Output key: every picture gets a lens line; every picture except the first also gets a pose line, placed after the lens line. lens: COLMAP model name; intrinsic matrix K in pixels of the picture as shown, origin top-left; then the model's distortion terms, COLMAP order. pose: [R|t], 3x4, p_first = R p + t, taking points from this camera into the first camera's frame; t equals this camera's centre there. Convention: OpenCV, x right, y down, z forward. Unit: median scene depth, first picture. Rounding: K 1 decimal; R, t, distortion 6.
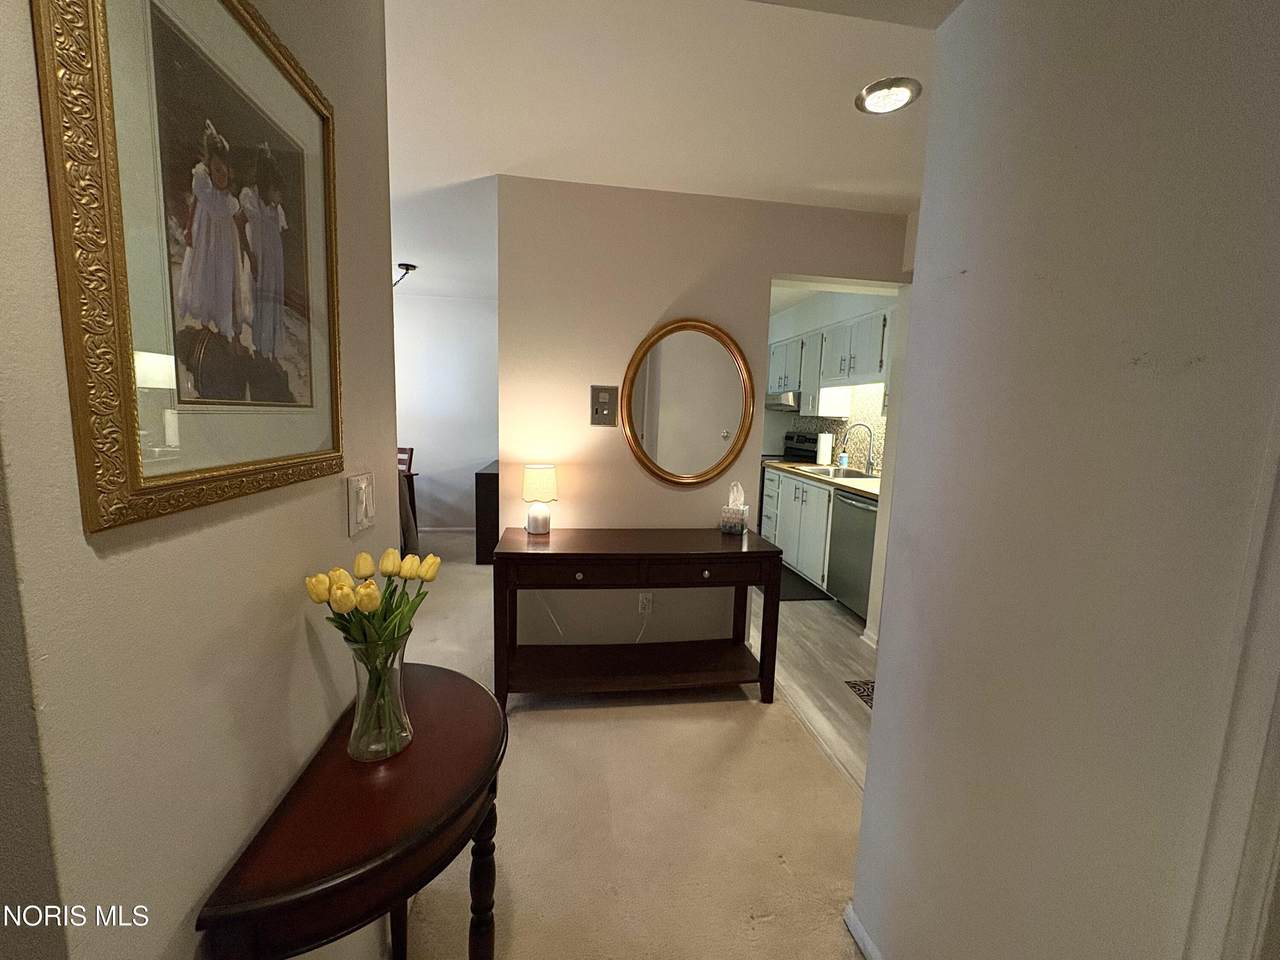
lens RADIAL K [[509.2, 0, 640.0], [0, 509.2, 480.0], [0, 0, 1]] dist [-0.000337, -0.000041]
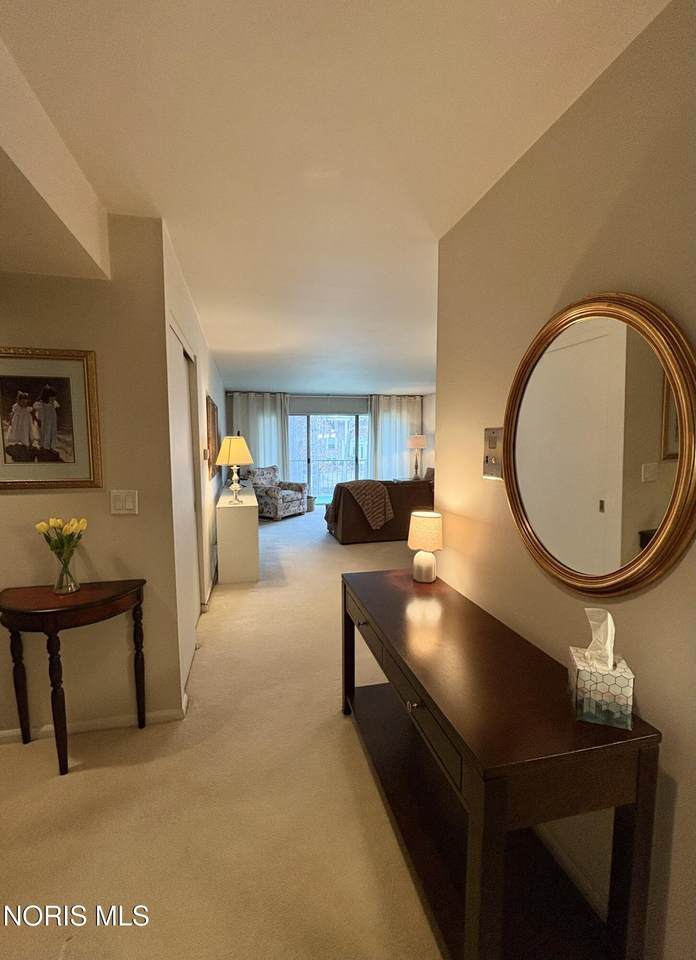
lens RADIAL K [[433.6, 0, 348.0], [0, 433.6, 480.0], [0, 0, 1]] dist [-0.000652, -0.000023]
pose [[0.088296, 0.061160, -0.994215, 2.399011], [-0.120340, 0.991457, 0.050303, -0.442882], [0.988798, 0.115202, 0.094902, 2.865986]]
